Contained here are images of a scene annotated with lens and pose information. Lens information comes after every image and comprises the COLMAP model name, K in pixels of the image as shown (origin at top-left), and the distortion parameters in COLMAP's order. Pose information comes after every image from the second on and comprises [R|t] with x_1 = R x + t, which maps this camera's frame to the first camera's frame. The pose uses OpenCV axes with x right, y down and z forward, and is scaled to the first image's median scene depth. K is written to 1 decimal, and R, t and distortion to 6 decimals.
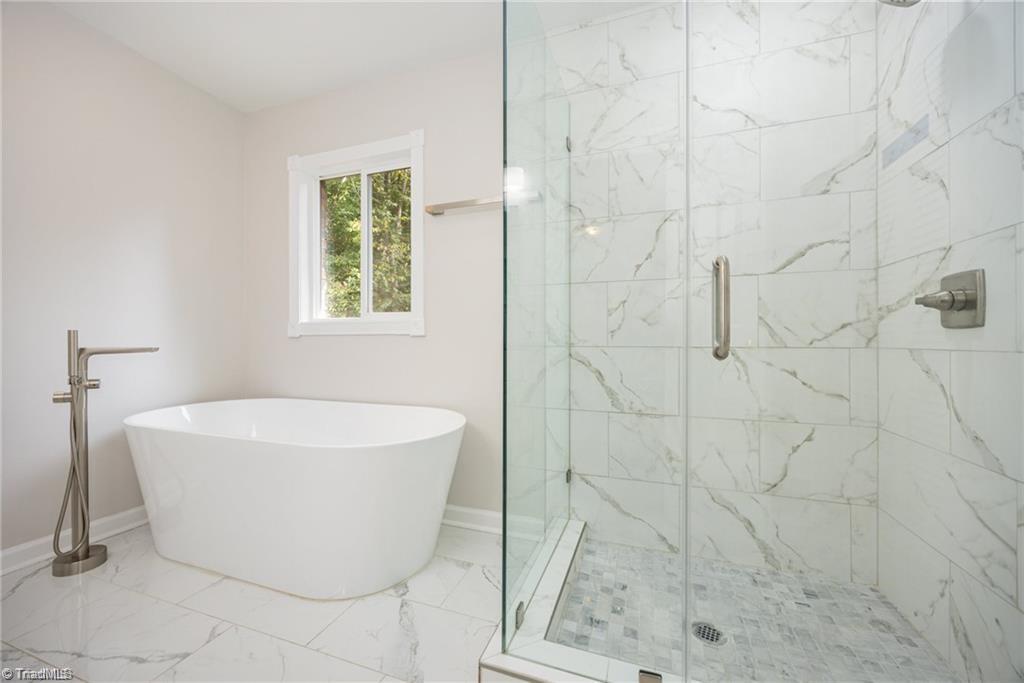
lens RADIAL K [[397.7, 0, 505.1], [0, 397.7, 342.2], [0, 0, 1]] dist [0.002988, -0.000217]
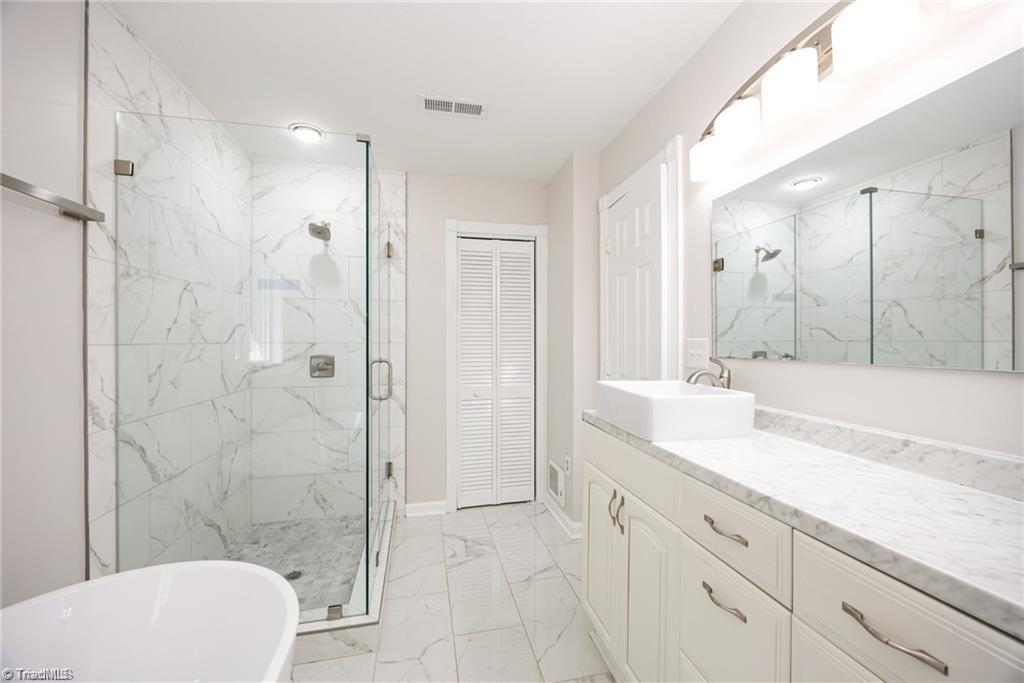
lens RADIAL K [[397.7, 0, 509.0], [0, 397.7, 339.2], [0, 0, 1]] dist [0.002988, -0.000217]
pose [[-0.547396, -0.002307, 0.836871, -0.932127], [0.001744, 0.999991, 0.003897, -0.165524], [-0.836872, 0.003593, -0.547387, 0.813137]]
